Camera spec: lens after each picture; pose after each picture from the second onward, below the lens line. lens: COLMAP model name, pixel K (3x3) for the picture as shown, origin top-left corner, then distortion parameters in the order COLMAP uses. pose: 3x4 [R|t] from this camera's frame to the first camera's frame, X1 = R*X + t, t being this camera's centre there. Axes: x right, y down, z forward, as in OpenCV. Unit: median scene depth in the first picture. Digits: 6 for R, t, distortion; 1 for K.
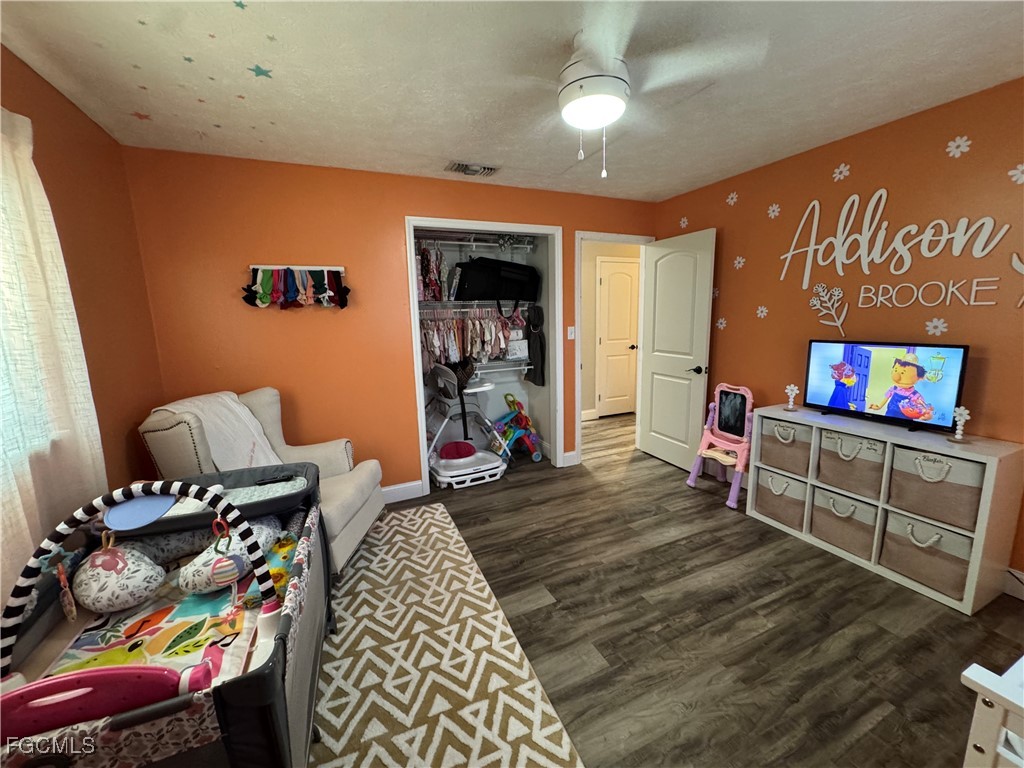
lens RADIAL K [[407.9, 0, 512.0], [0, 407.9, 384.0], [0, 0, 1]] dist [-0.001061, -0.000502]
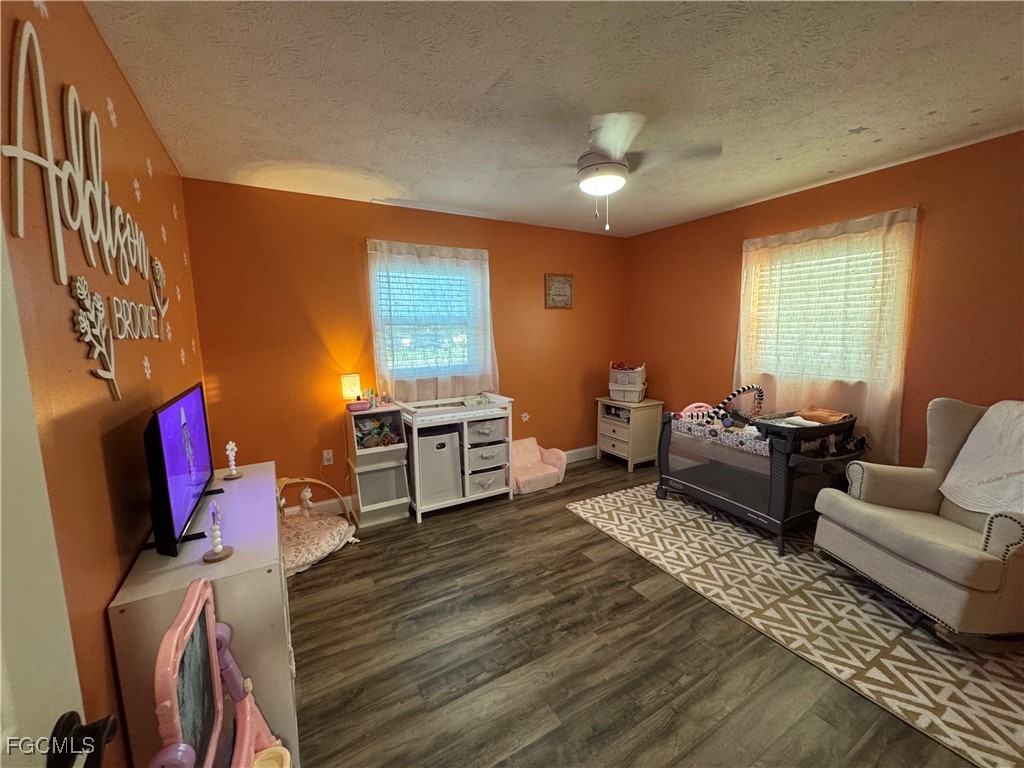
lens RADIAL K [[407.9, 0, 512.0], [0, 407.9, 384.0], [0, 0, 1]] dist [-0.001061, -0.000502]
pose [[-0.993841, 0.054465, -0.096512, 0.503262], [0.023531, 0.954750, 0.296478, -0.323111], [0.108292, 0.292381, -0.950151, 1.842523]]
